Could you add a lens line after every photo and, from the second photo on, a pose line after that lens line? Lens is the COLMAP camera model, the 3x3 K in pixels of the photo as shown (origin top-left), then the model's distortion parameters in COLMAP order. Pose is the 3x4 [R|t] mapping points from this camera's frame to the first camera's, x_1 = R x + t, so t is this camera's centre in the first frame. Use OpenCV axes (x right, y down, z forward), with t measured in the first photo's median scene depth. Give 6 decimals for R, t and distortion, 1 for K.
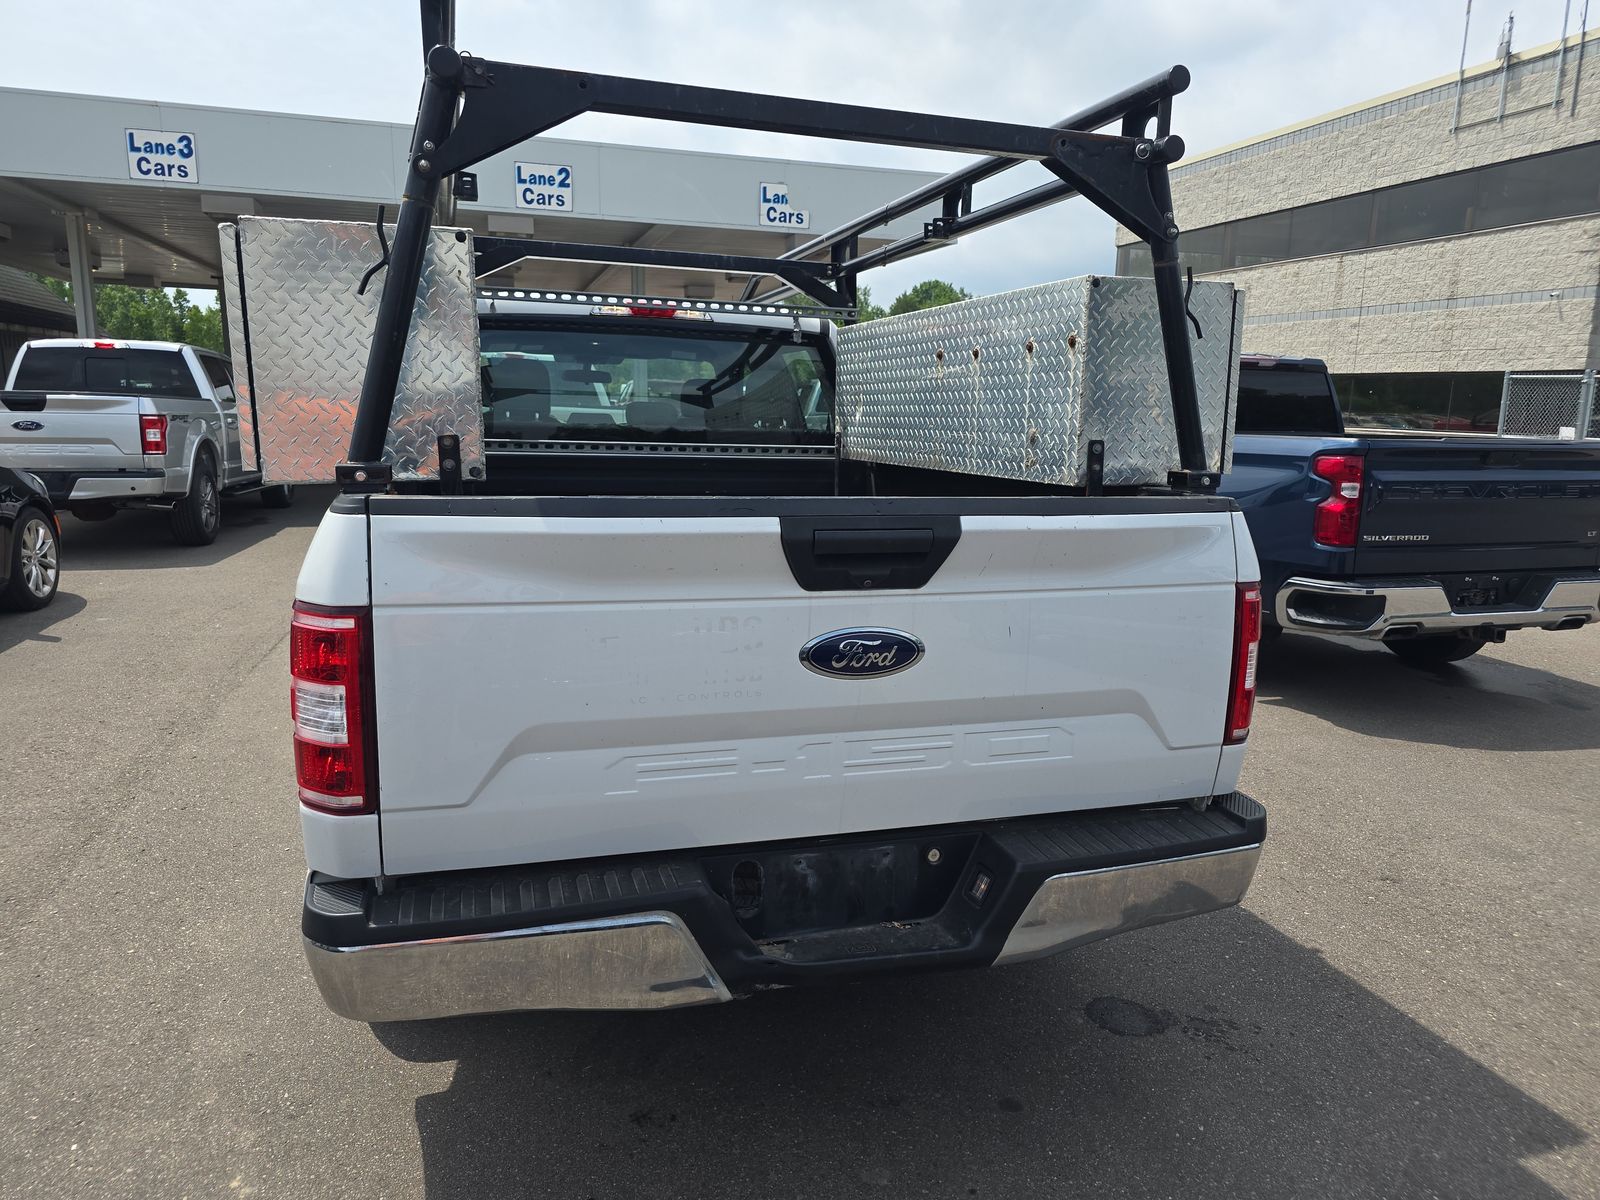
lens RADIAL K [[1075.7, 0, 800.0], [0, 1075.7, 600.0], [0, 0, 1]] dist [0.044937, -0.038563]
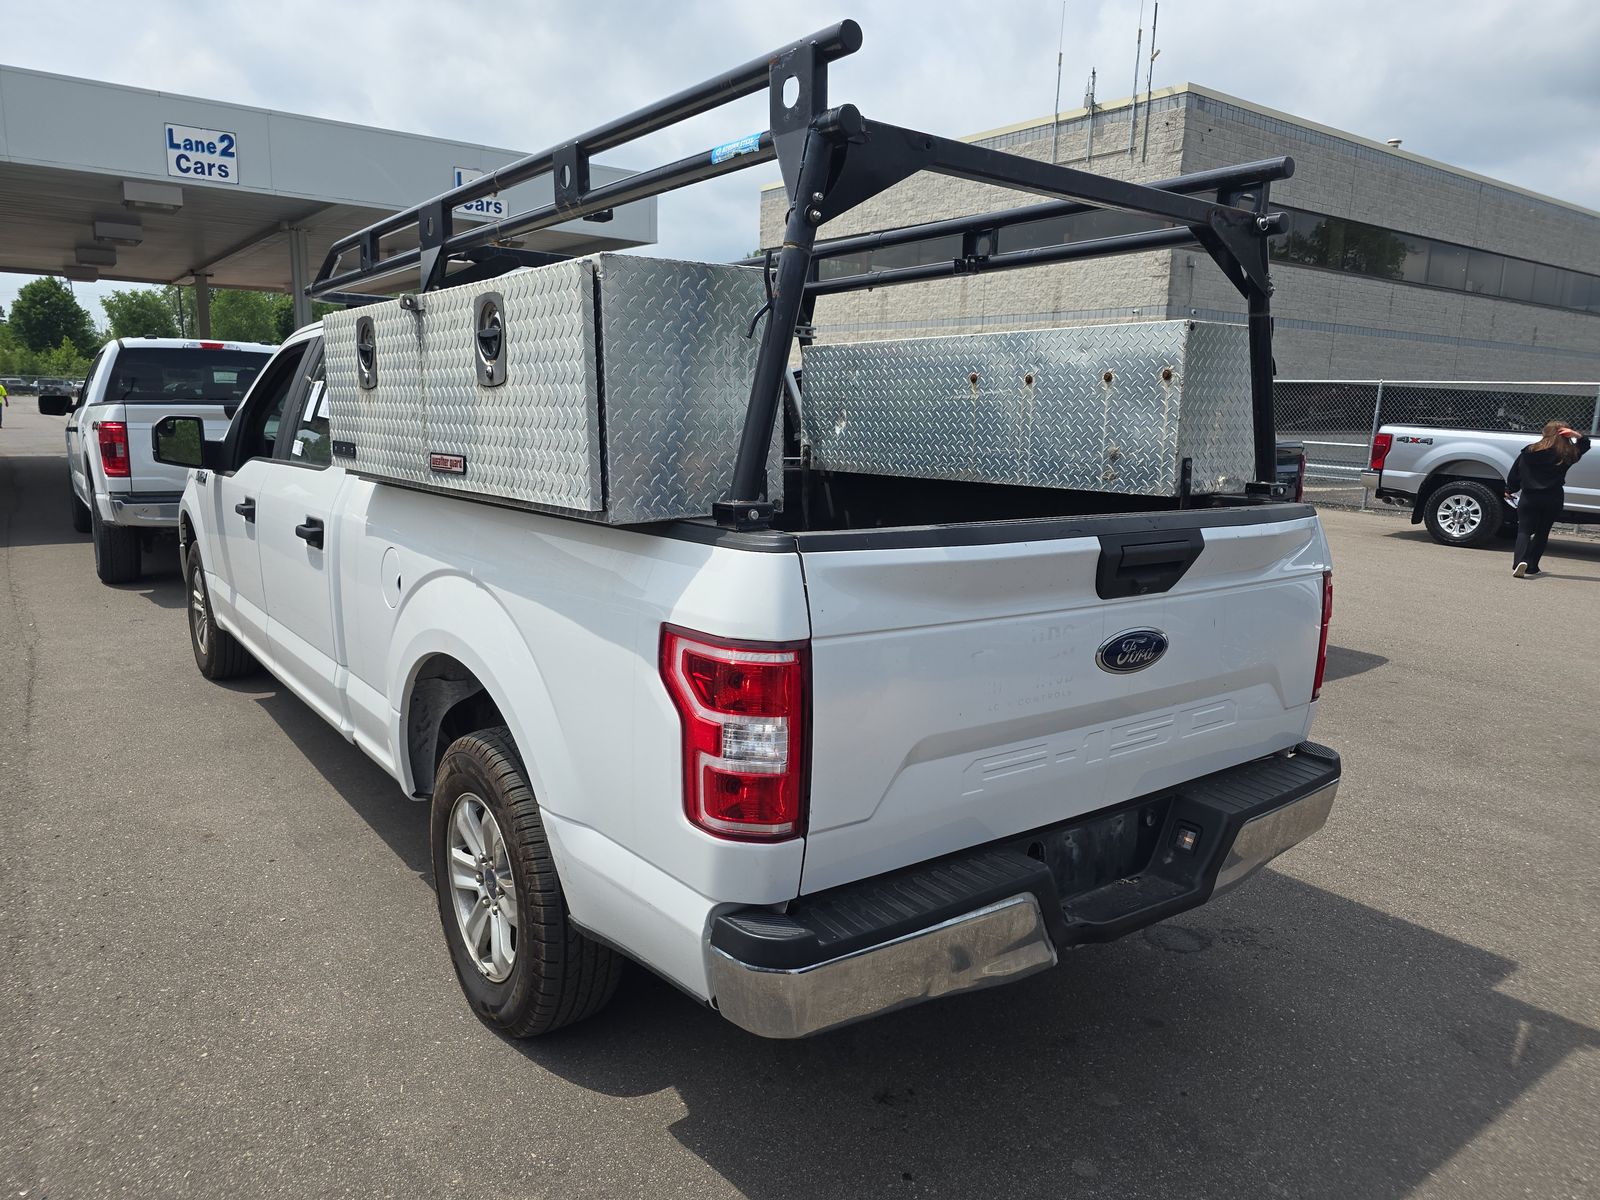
lens RADIAL K [[1083.2, 0, 805.9], [0, 1083.2, 611.4], [0, 0, 1]] dist [0.049504, -0.121919]
pose [[0.940516, -0.064708, 0.333531, -0.466907], [0.060234, 0.997902, 0.023750, -0.029006], [-0.334368, -0.002247, 0.942440, 0.009493]]
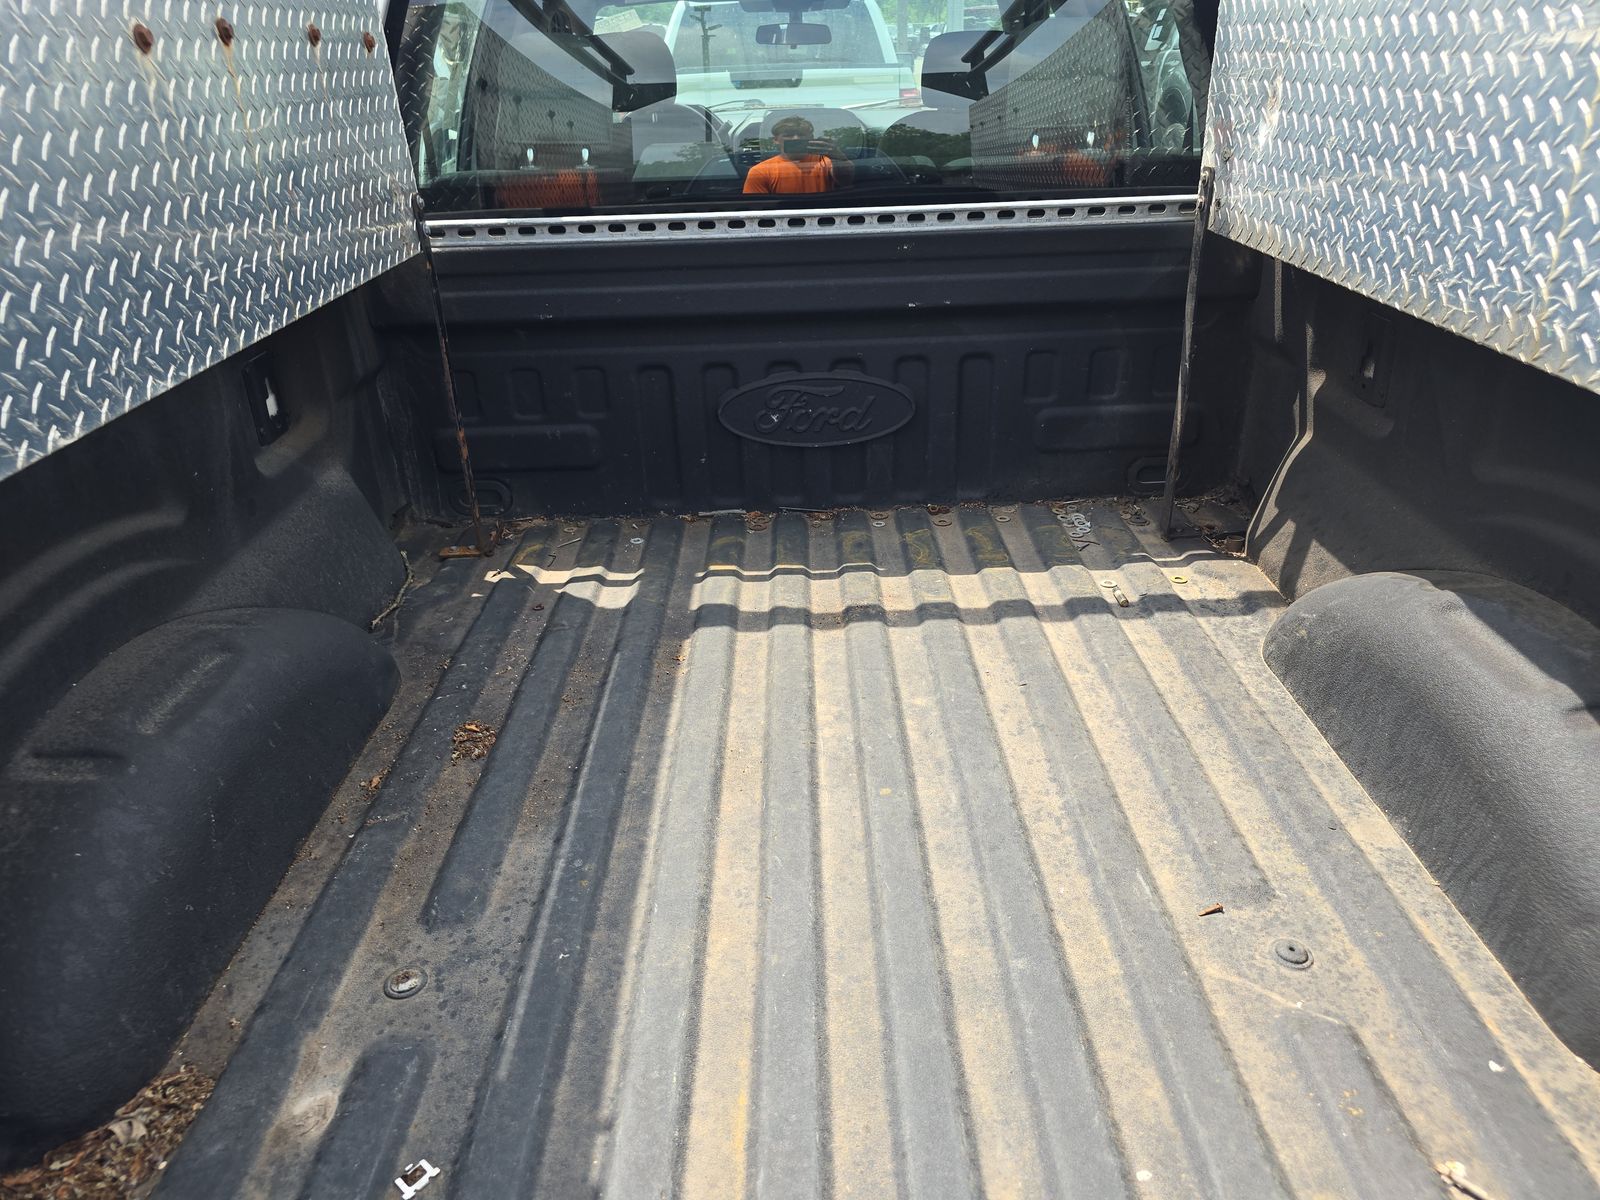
lens RADIAL K [[1075.7, 0, 800.0], [0, 1075.7, 600.0], [0, 0, 1]] dist [0.044937, -0.038563]
pose [[0.958034, 0.080876, -0.275010, 0.016818], [0.002501, 0.956979, 0.290147, -0.167628], [0.286644, -0.278659, 0.916616, 0.710320]]
